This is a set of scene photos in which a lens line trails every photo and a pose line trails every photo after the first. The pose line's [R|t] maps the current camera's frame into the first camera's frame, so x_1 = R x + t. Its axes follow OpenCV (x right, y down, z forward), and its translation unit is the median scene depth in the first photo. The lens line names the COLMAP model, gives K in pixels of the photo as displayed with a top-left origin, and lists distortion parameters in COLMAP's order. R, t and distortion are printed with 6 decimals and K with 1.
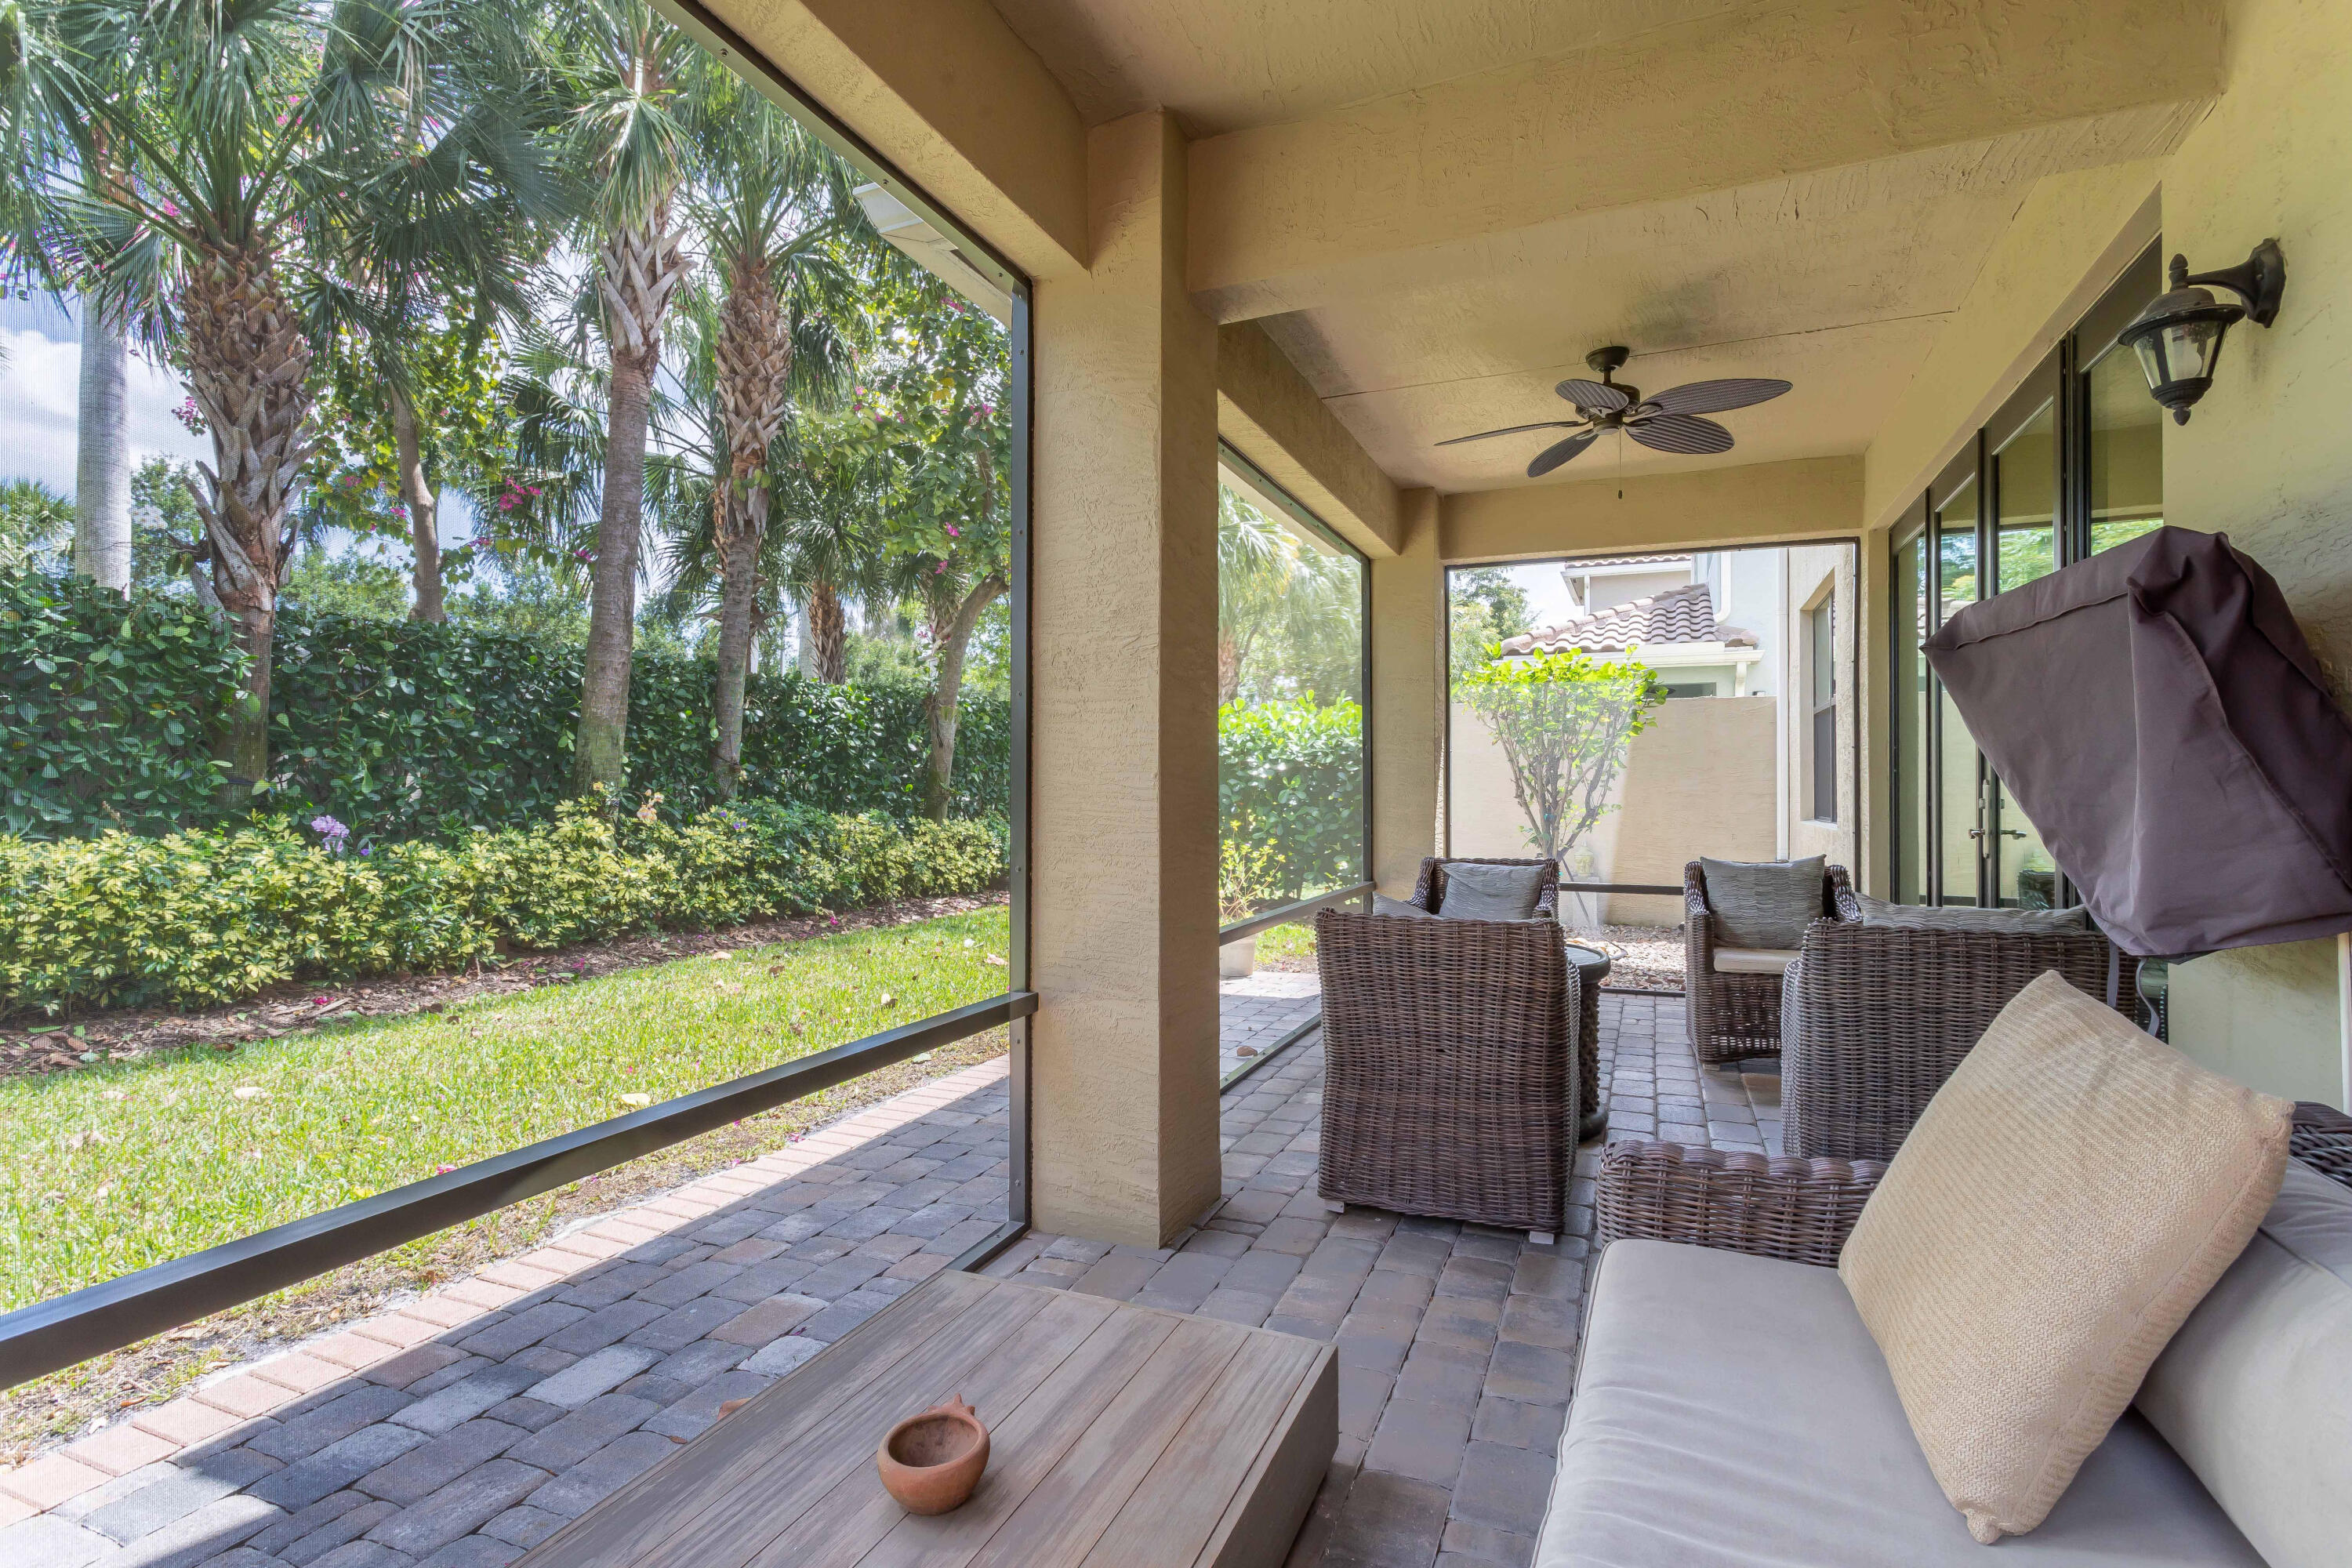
lens RADIAL K [[1162.1, 0, 1172.3], [0, 1162.1, 784.6], [0, 0, 1]] dist [-0.037532, 0.002025]
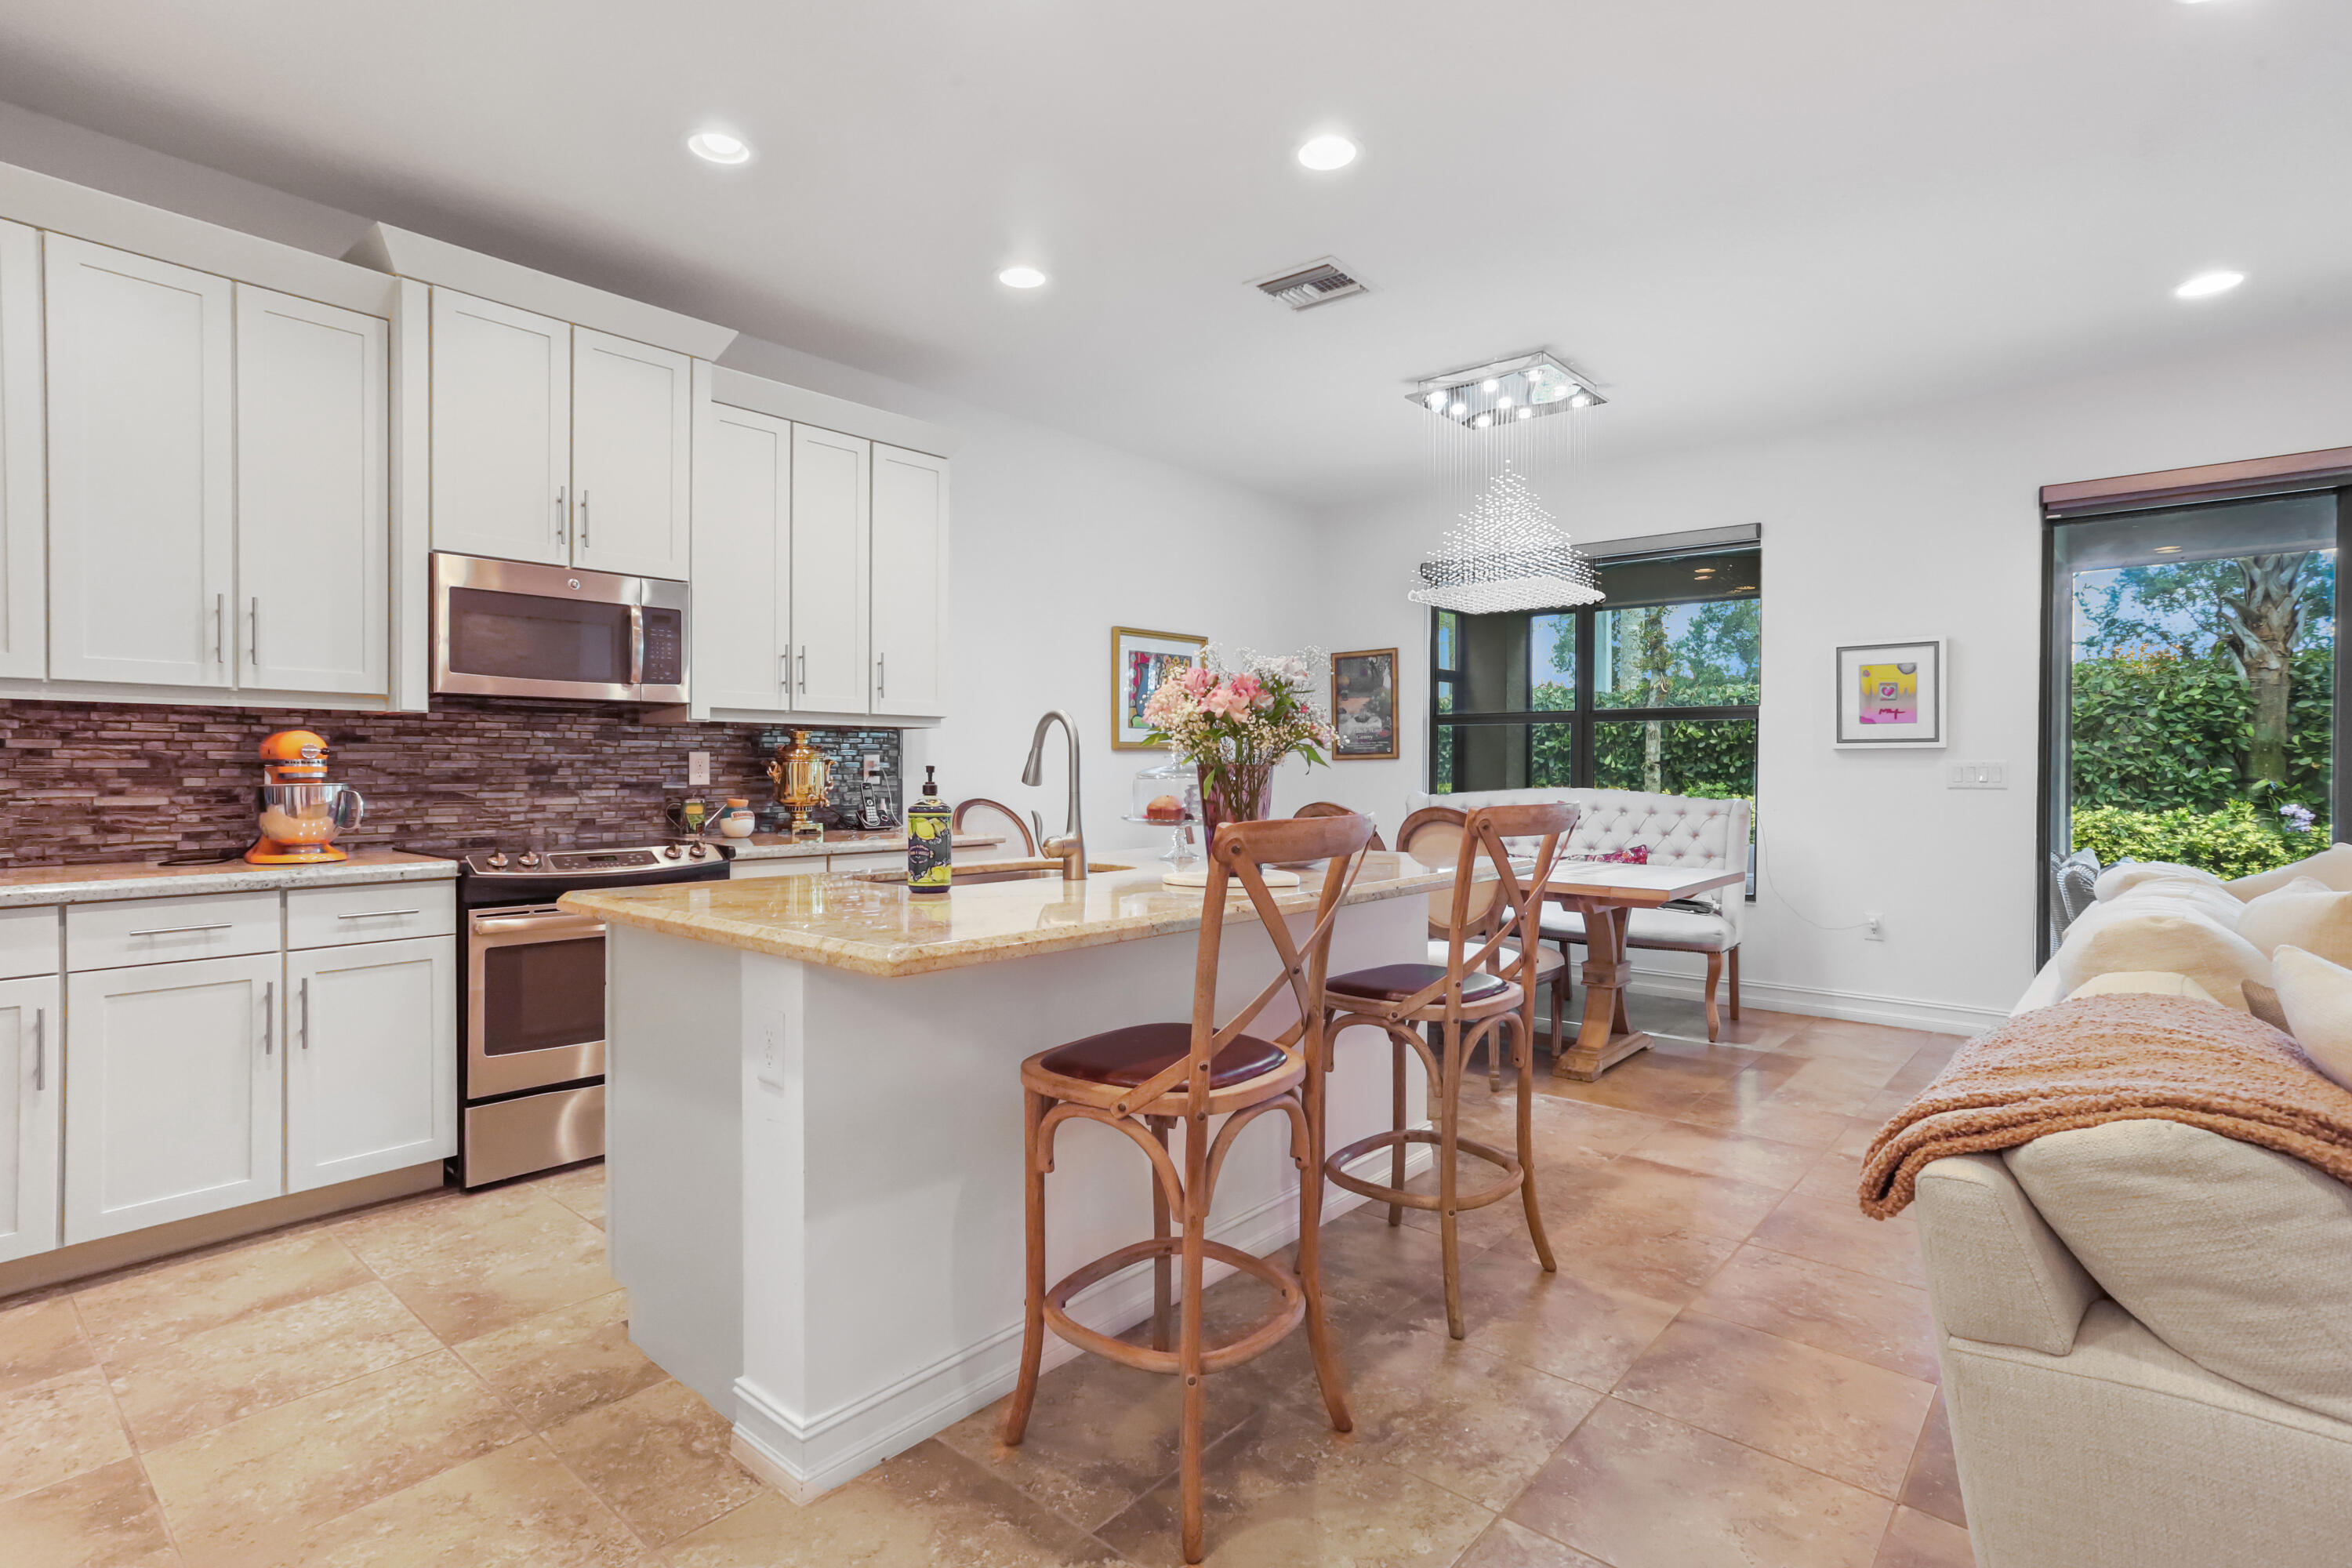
lens RADIAL K [[1174.8, 0, 1178.3], [0, 1174.8, 798.4], [0, 0, 1]] dist [0.004066, 0.002050]
pose [[-0.312390, 0.021799, -0.949704, 1.320884], [-0.003066, 0.999708, 0.023956, -0.014135], [0.949949, 0.010395, -0.312232, 0.108012]]
